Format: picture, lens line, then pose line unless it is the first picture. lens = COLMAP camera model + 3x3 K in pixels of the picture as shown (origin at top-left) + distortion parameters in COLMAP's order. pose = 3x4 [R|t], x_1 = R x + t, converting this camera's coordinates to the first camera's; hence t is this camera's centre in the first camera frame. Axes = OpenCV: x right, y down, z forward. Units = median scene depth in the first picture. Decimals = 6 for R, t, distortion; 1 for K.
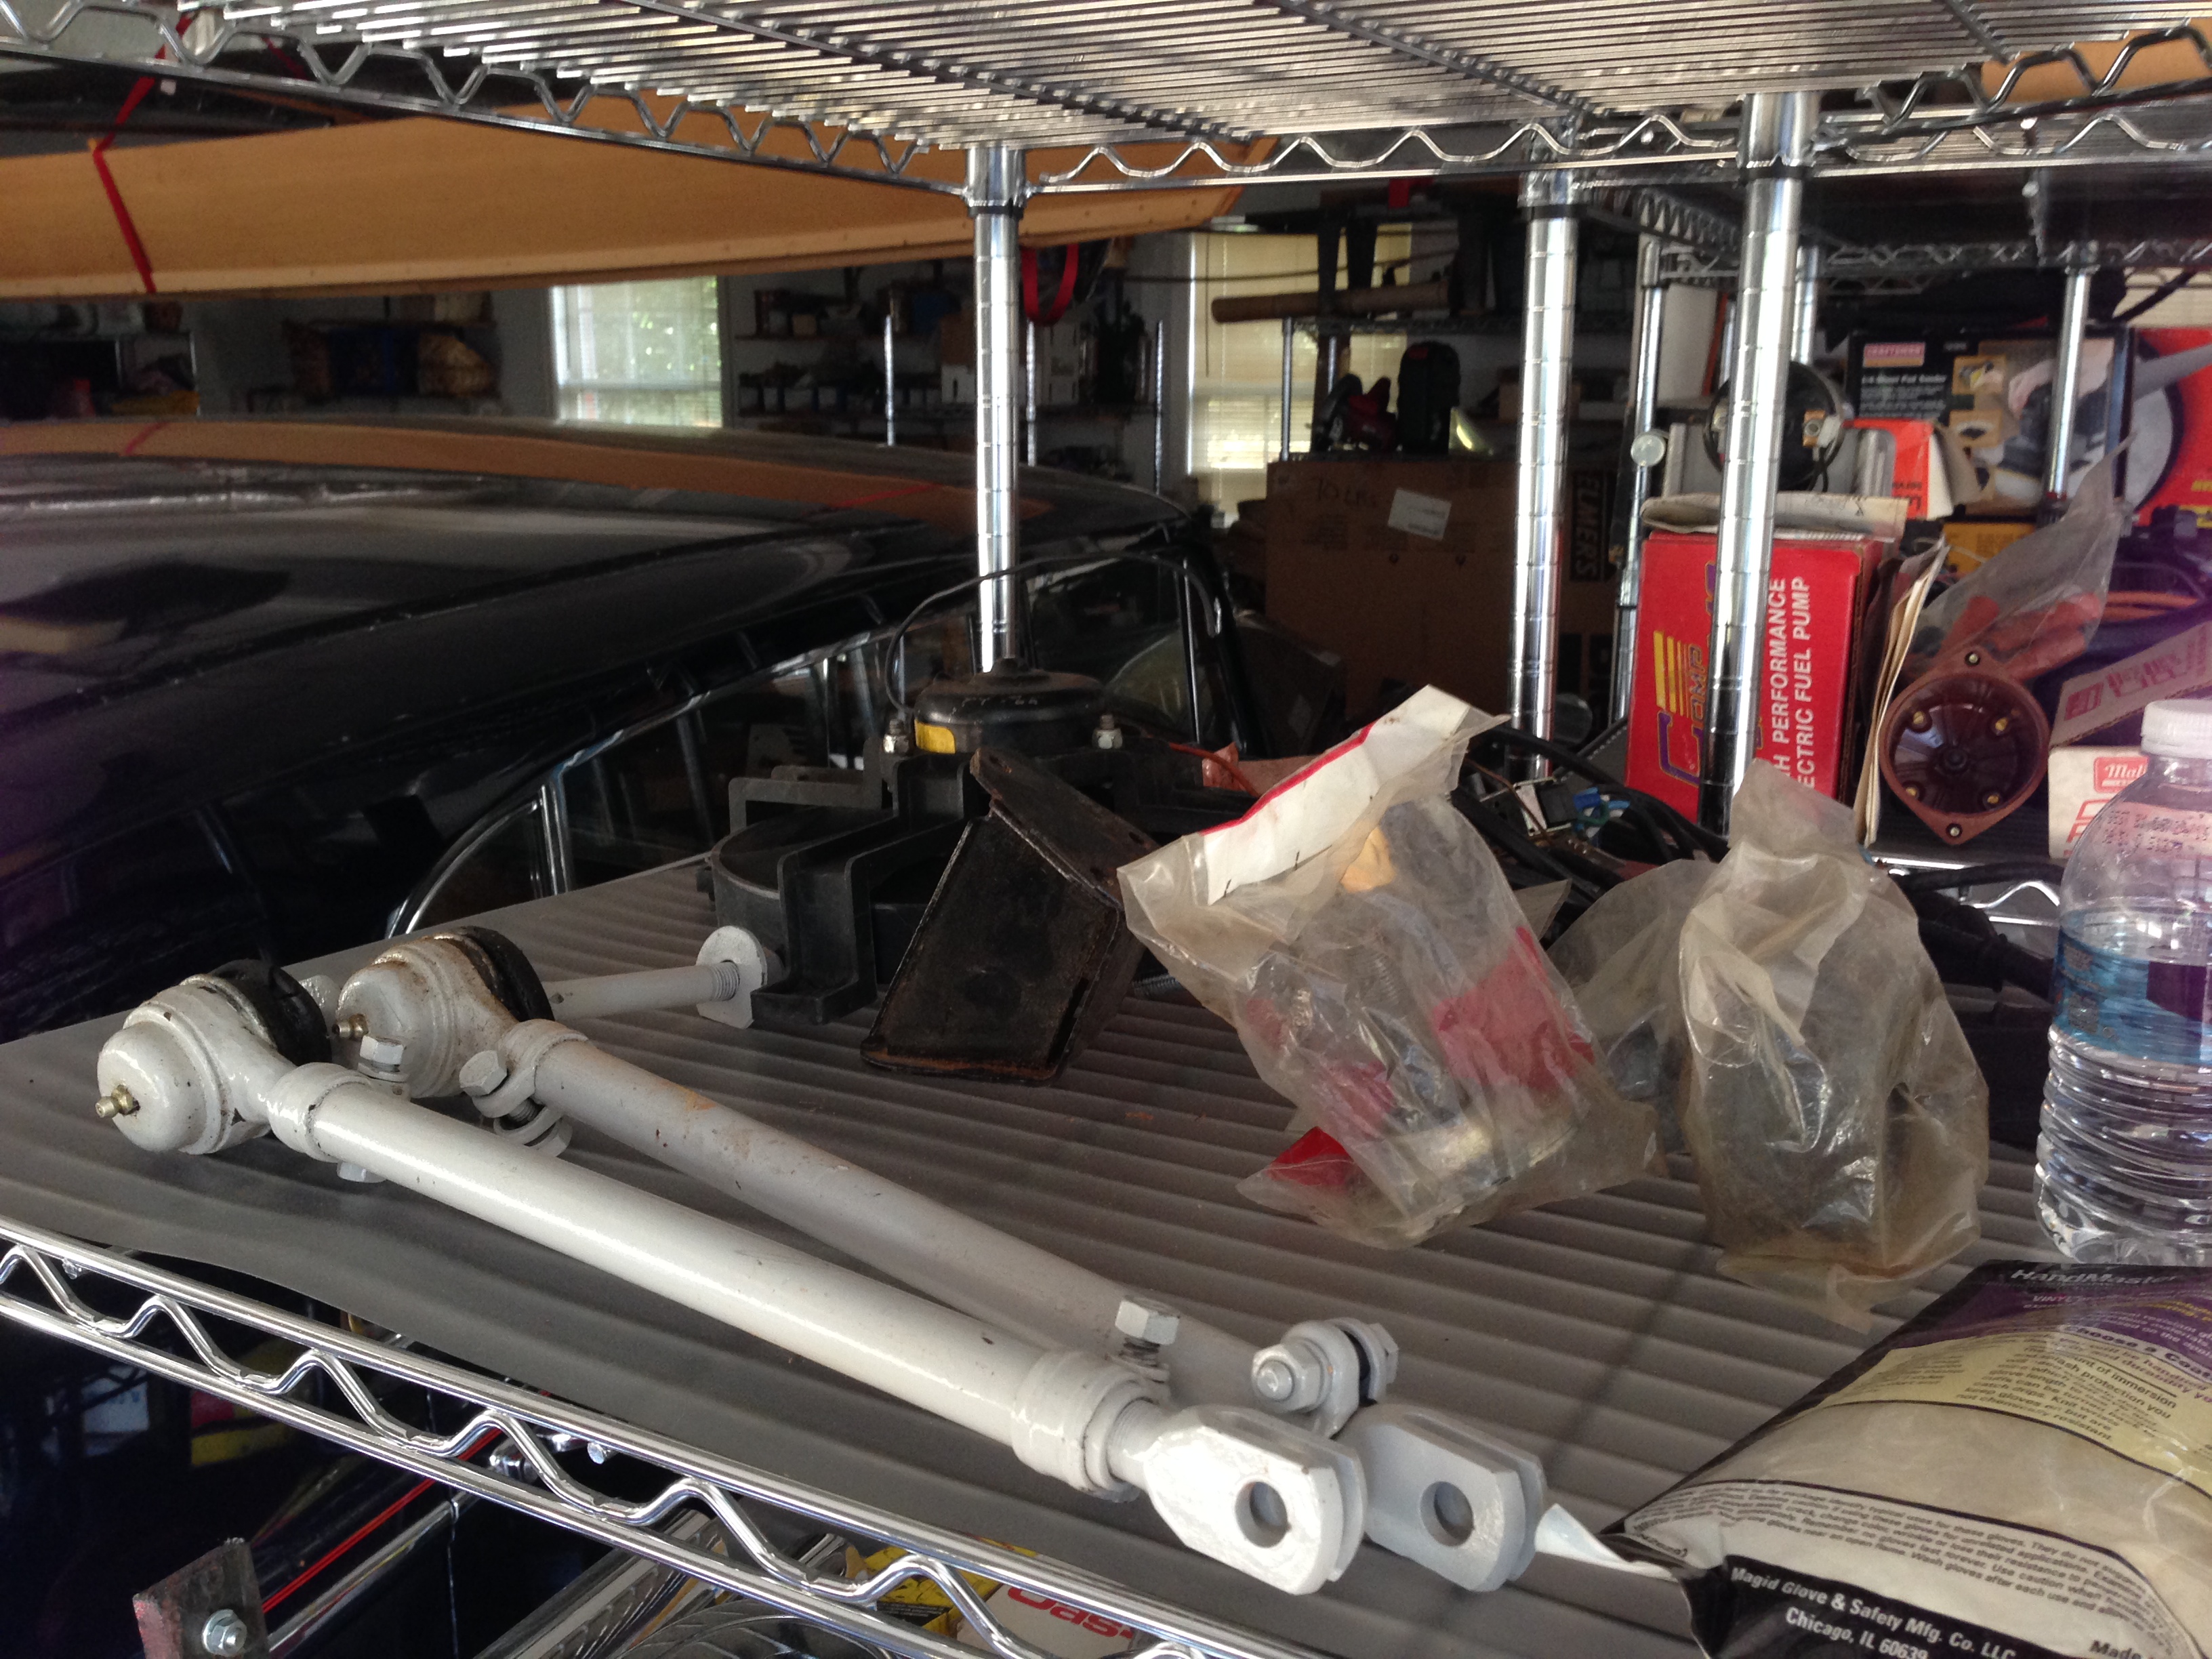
lens RADIAL K [[2054.0, 0, 1092.9], [0, 2054.0, 853.1], [0, 0, 1]] dist [0.120455, -0.192017]
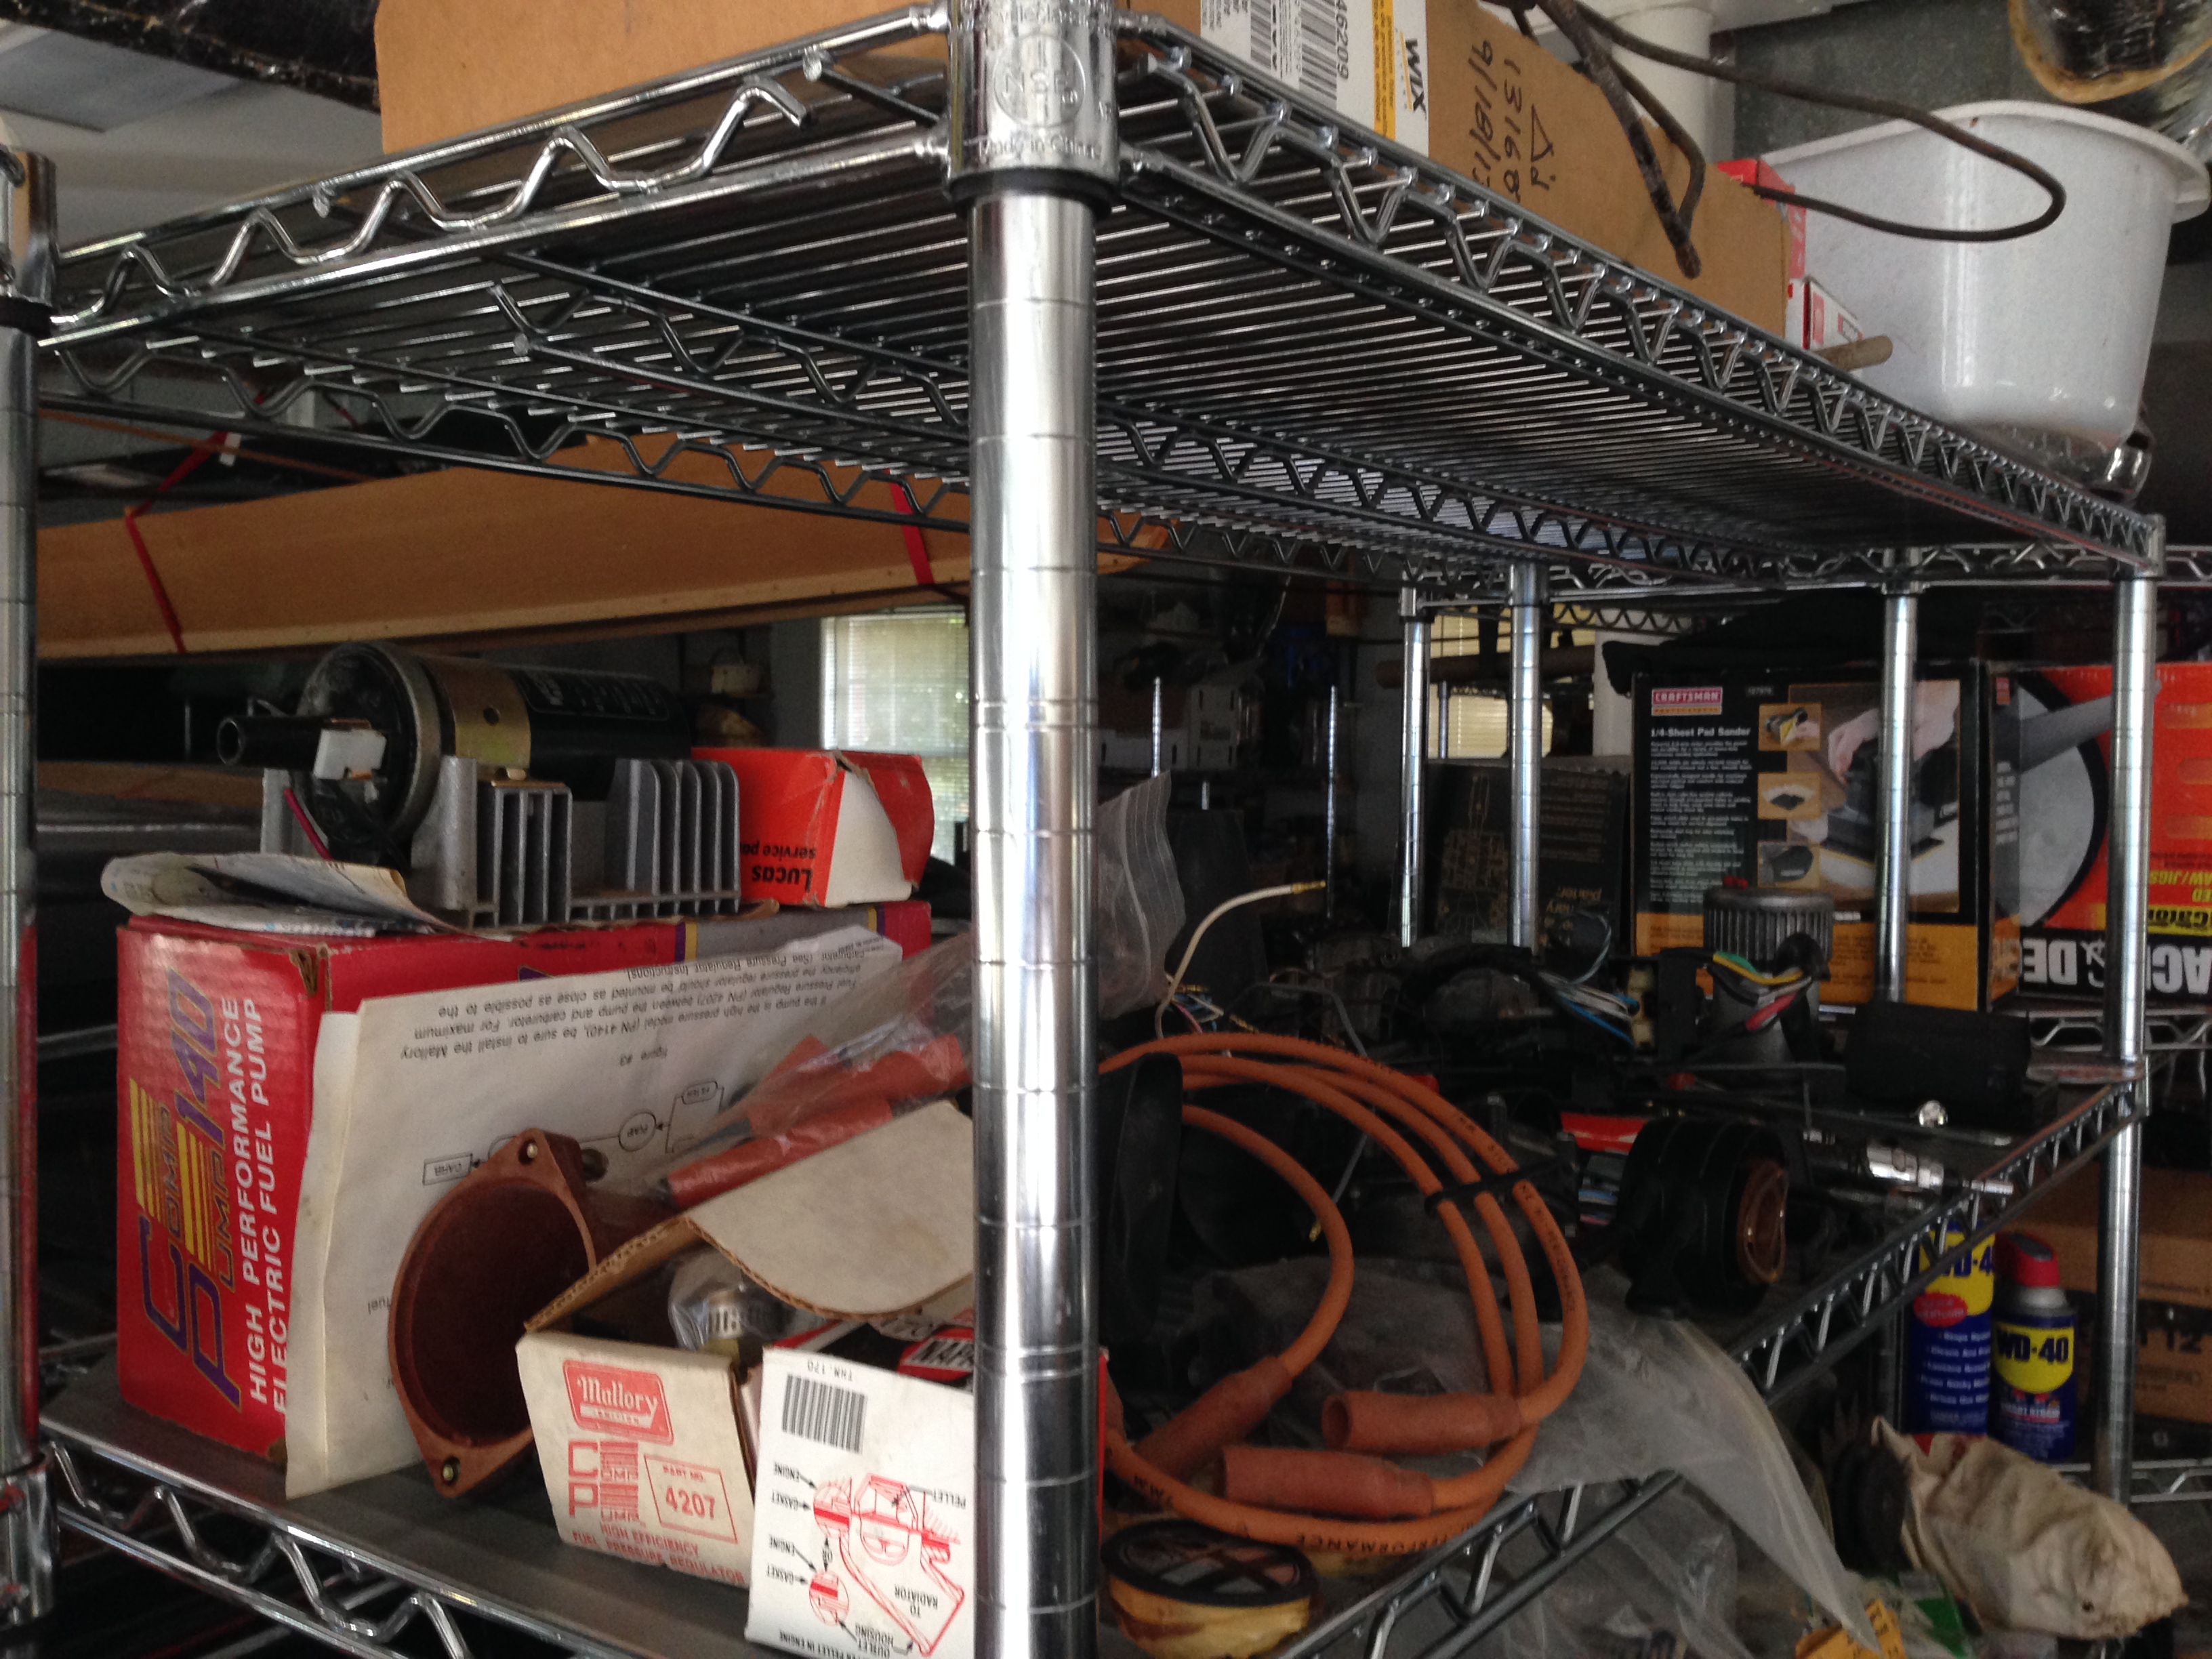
lens RADIAL K [[2054.0, 0, 1092.9], [0, 2054.0, 853.1], [0, 0, 1]] dist [0.120455, -0.192017]
pose [[0.980865, 0.017298, -0.193921, 0.321304], [-0.051214, 0.983891, -0.171276, -0.040004], [0.187834, 0.177929, 0.965950, 0.225621]]
